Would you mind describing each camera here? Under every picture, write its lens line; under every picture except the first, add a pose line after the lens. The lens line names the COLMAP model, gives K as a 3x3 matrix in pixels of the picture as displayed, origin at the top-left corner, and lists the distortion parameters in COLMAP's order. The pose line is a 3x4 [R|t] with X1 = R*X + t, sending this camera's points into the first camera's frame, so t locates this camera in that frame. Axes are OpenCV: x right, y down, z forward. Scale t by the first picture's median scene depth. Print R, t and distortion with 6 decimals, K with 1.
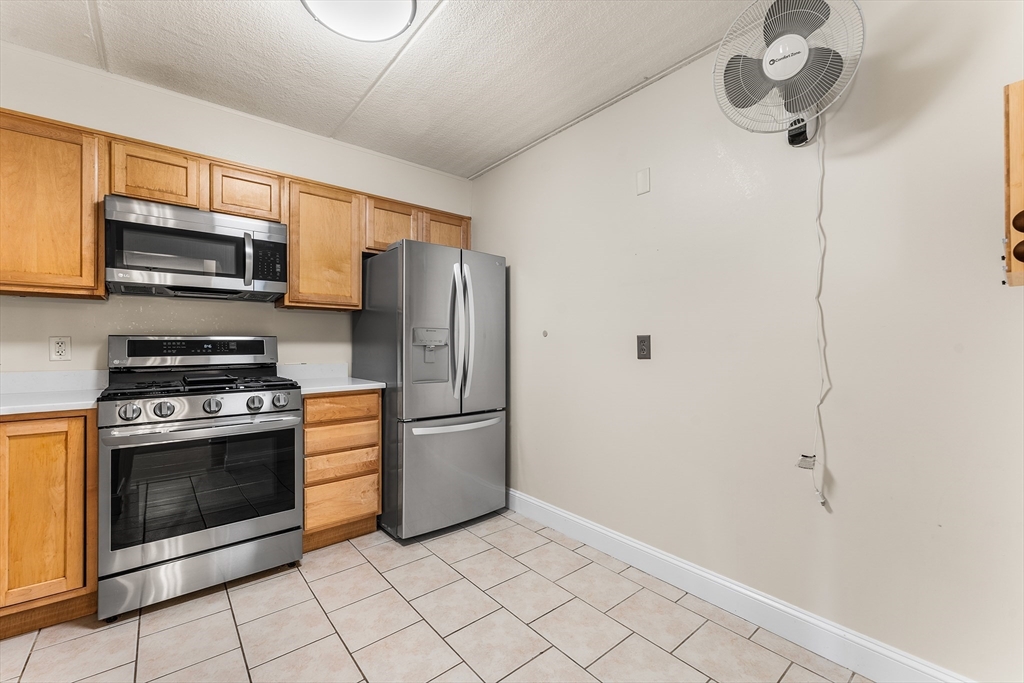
lens RADIAL K [[417.5, 0, 513.5], [0, 417.5, 345.9], [0, 0, 1]] dist [-0.003905, -0.000004]
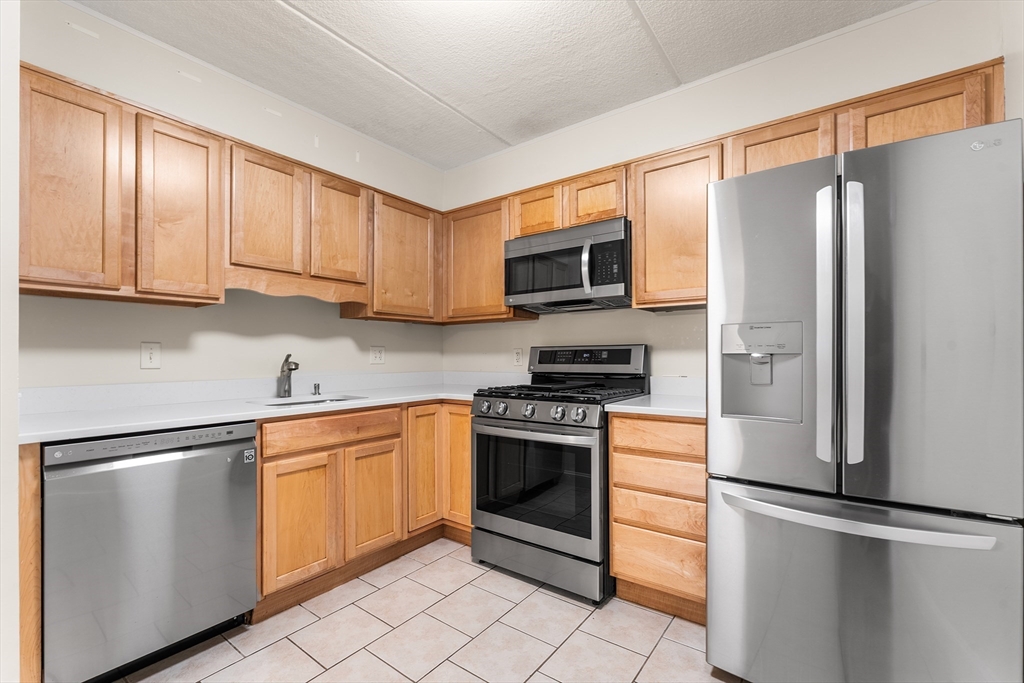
lens RADIAL K [[448.6, 0, 509.9], [0, 448.6, 352.5], [0, 0, 1]] dist [-0.000728, 0.000042]
pose [[0.226373, -0.004420, -0.974031, 0.344742], [0.003294, 0.999987, -0.003773, -0.002817], [0.974035, -0.002354, 0.226385, 0.584677]]
